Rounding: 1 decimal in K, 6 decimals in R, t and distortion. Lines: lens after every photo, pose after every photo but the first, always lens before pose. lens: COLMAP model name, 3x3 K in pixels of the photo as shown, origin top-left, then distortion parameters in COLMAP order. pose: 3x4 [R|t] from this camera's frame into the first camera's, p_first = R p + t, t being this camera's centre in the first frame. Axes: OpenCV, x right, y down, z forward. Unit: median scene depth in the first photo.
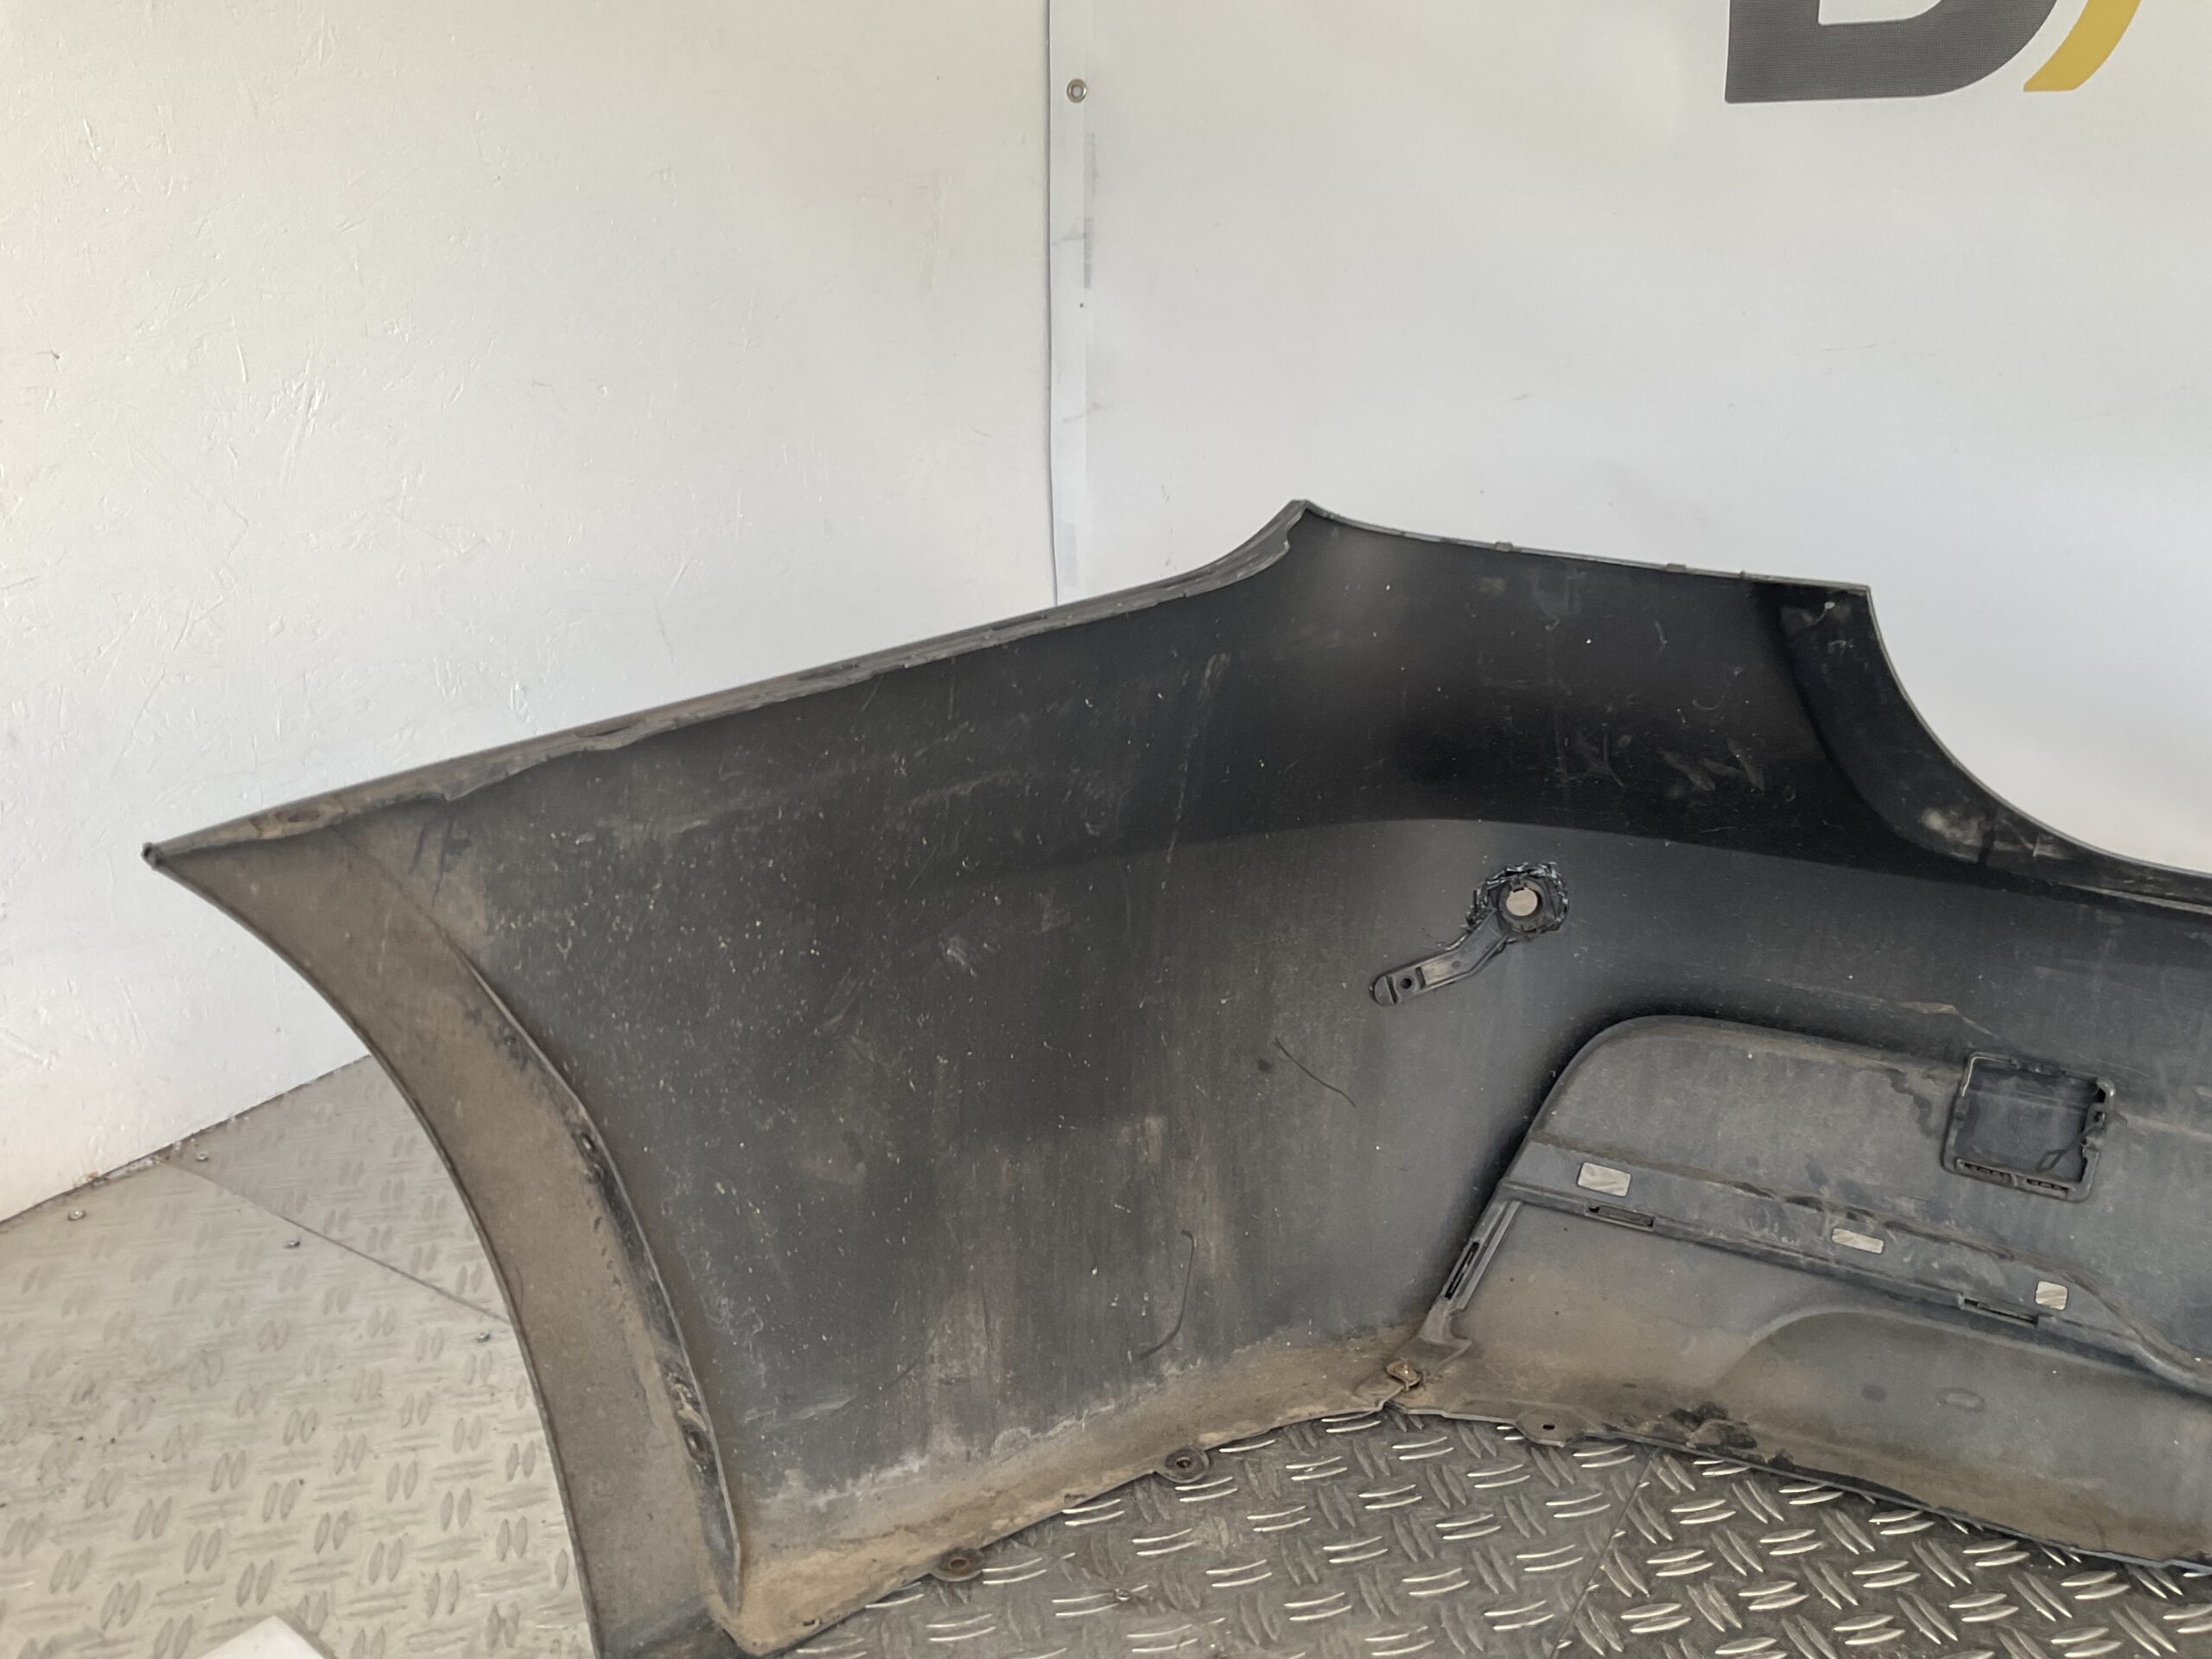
lens RADIAL K [[1842.0, 0, 1106.0], [0, 1842.0, 829.5], [0, 0, 1]] dist [0.102001, -0.123702]
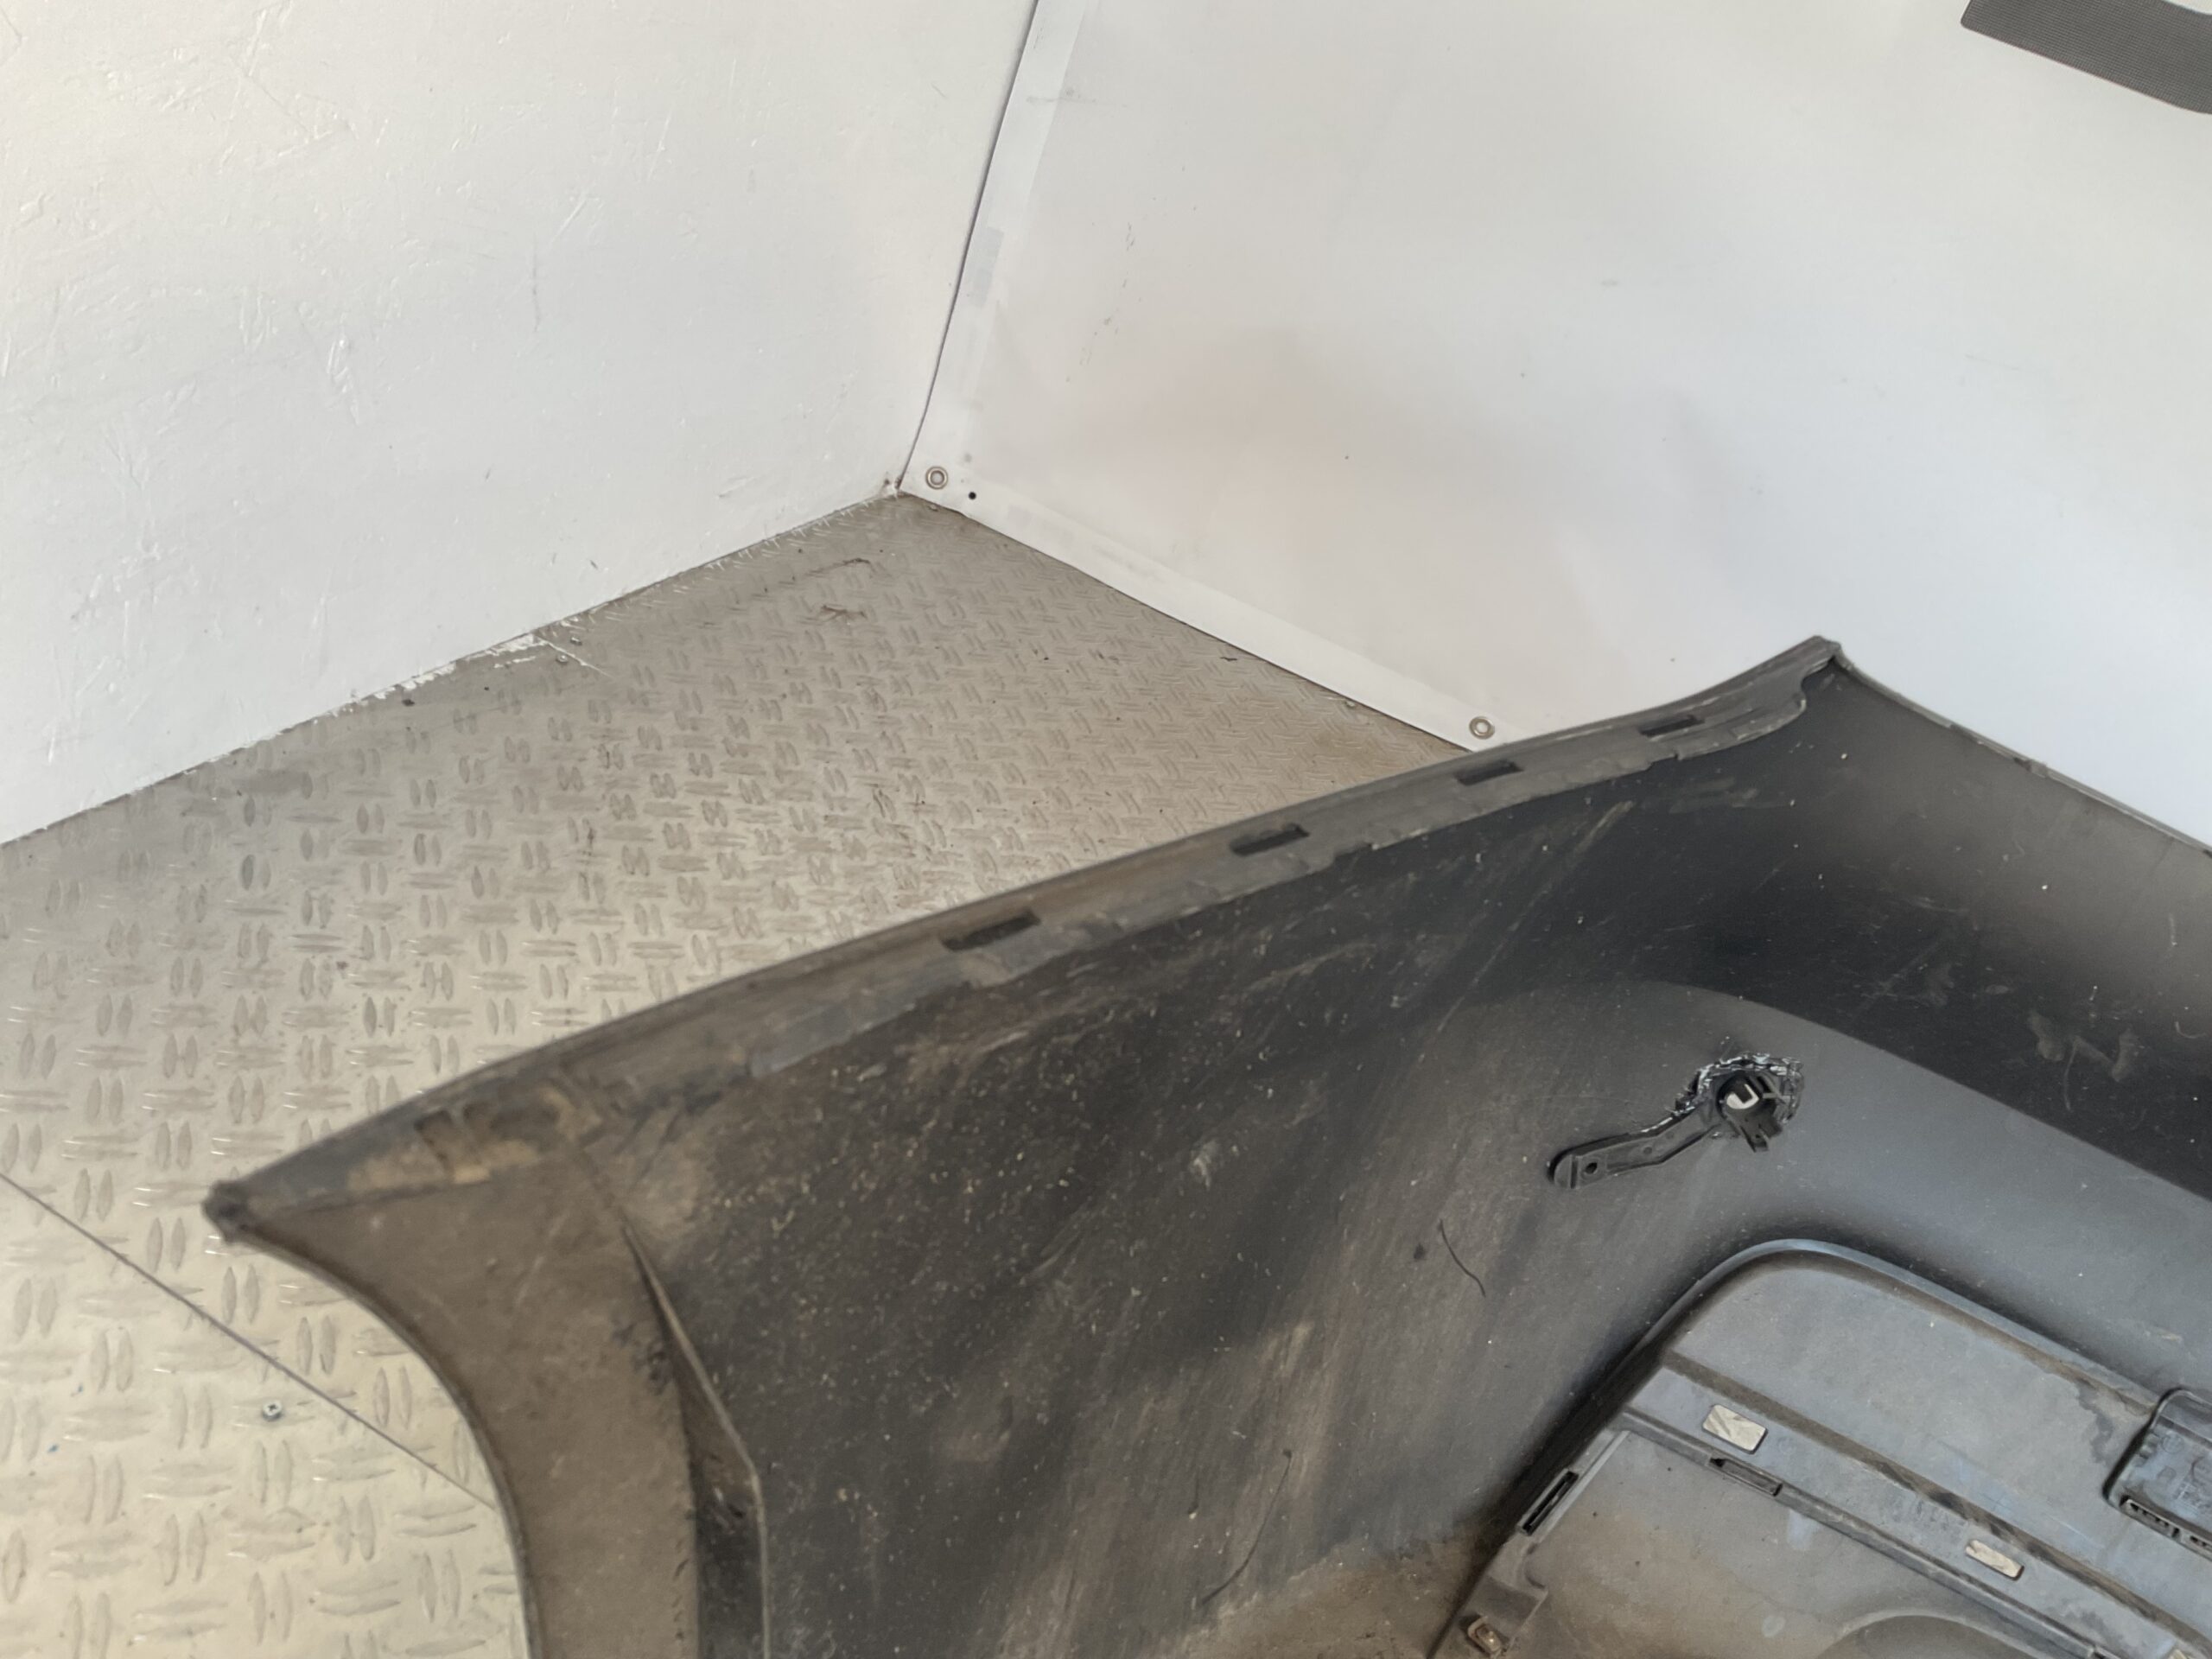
lens RADIAL K [[1833.0, 0, 1106.0], [0, 1833.0, 829.5], [0, 0, 1]] dist [0.082567, -0.139197]
pose [[0.936626, 0.207685, 0.282133, -0.303725], [-0.262993, 0.948868, 0.174598, -0.146572], [-0.231445, -0.237731, 0.943354, 0.352709]]
